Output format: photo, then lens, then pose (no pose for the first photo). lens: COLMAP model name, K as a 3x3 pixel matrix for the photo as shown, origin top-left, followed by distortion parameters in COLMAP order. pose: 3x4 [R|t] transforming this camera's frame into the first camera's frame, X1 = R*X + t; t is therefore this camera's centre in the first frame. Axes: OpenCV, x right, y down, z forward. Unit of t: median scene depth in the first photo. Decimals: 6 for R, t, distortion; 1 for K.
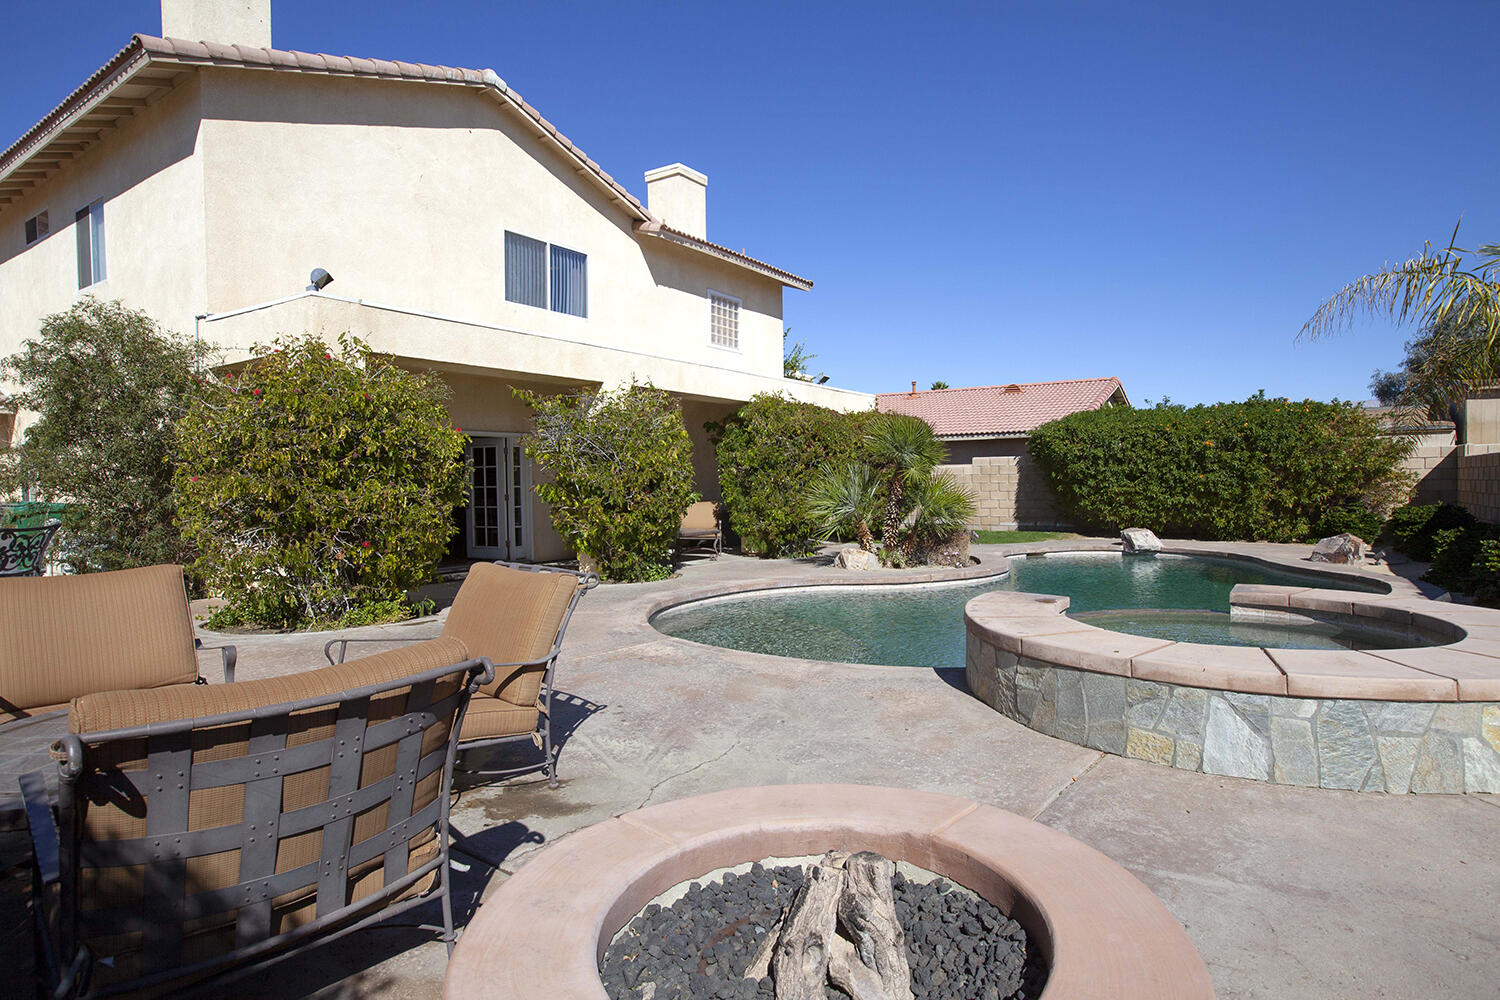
lens RADIAL K [[792.1, 0, 747.7], [0, 792.1, 494.0], [0, 0, 1]] dist [-0.030506, 0.000431]
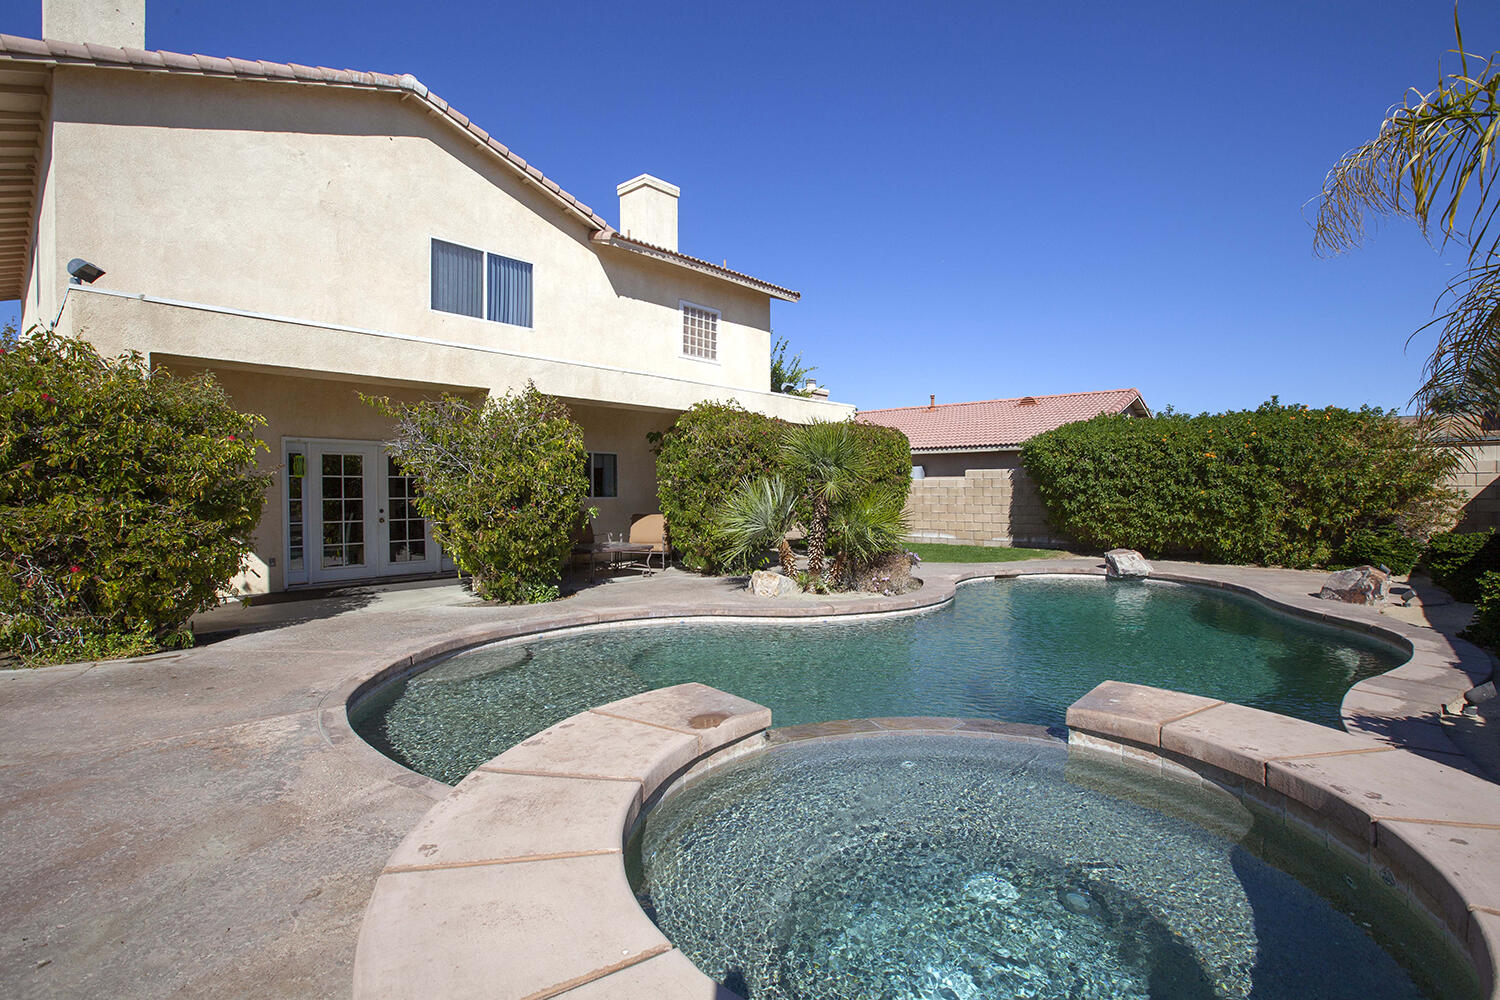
lens RADIAL K [[684.4, 0, 755.7], [0, 684.4, 493.5], [0, 0, 1]] dist [-0.036122, 0.004147]
pose [[0.992713, 0.008945, -0.120167, 0.180745], [-0.009998, 0.999917, -0.008169, -0.011035], [0.120084, 0.009311, 0.992720, 0.190693]]
